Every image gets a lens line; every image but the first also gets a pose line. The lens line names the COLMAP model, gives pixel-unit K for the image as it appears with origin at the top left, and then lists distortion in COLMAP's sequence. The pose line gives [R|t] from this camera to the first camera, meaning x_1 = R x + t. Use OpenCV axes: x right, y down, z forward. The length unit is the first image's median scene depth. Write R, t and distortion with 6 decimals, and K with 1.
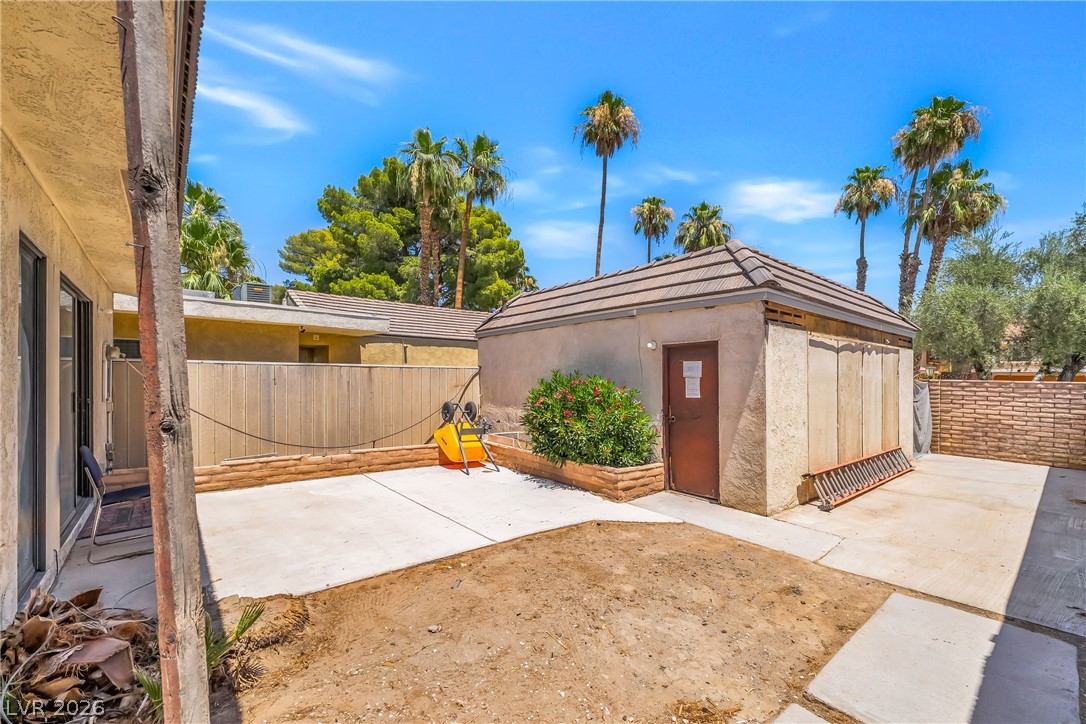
lens RADIAL K [[452.1, 0, 541.2], [0, 452.1, 385.4], [0, 0, 1]] dist [0.000442, 0.000087]
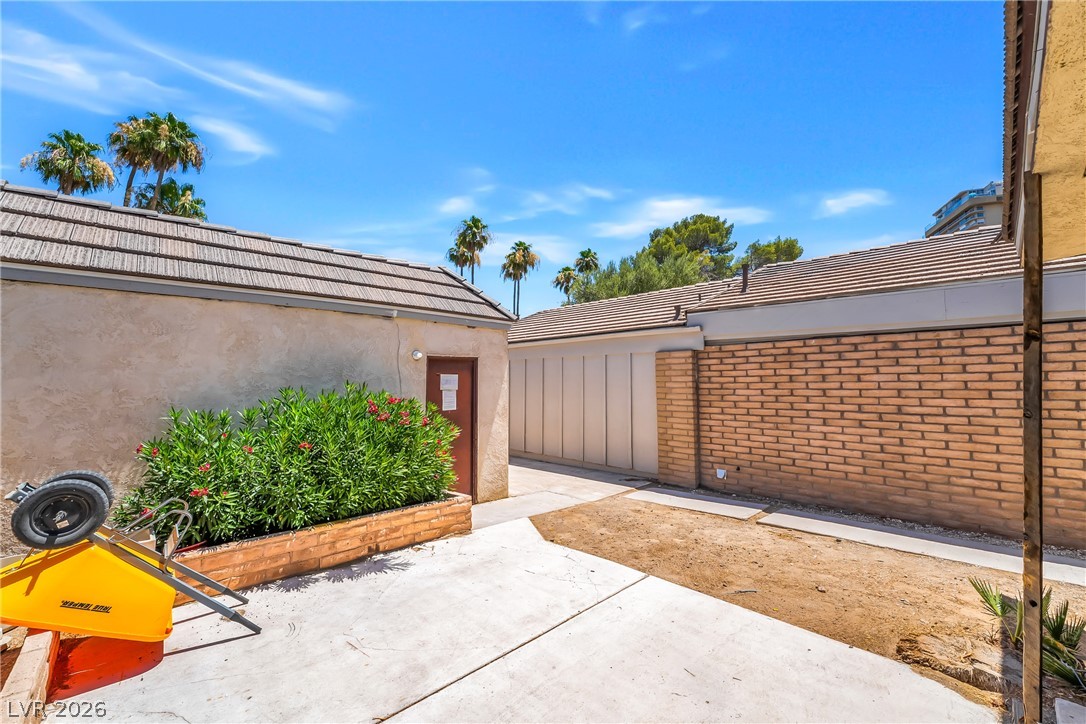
lens RADIAL K [[439.5, 0, 539.5], [0, 439.5, 360.0], [0, 0, 1]] dist [-0.002304, -0.000099]
pose [[-0.066238, 0.045313, 0.996774, -0.683551], [0.013478, 0.998918, -0.044515, -0.039622], [-0.997713, 0.010486, -0.066777, 0.871076]]
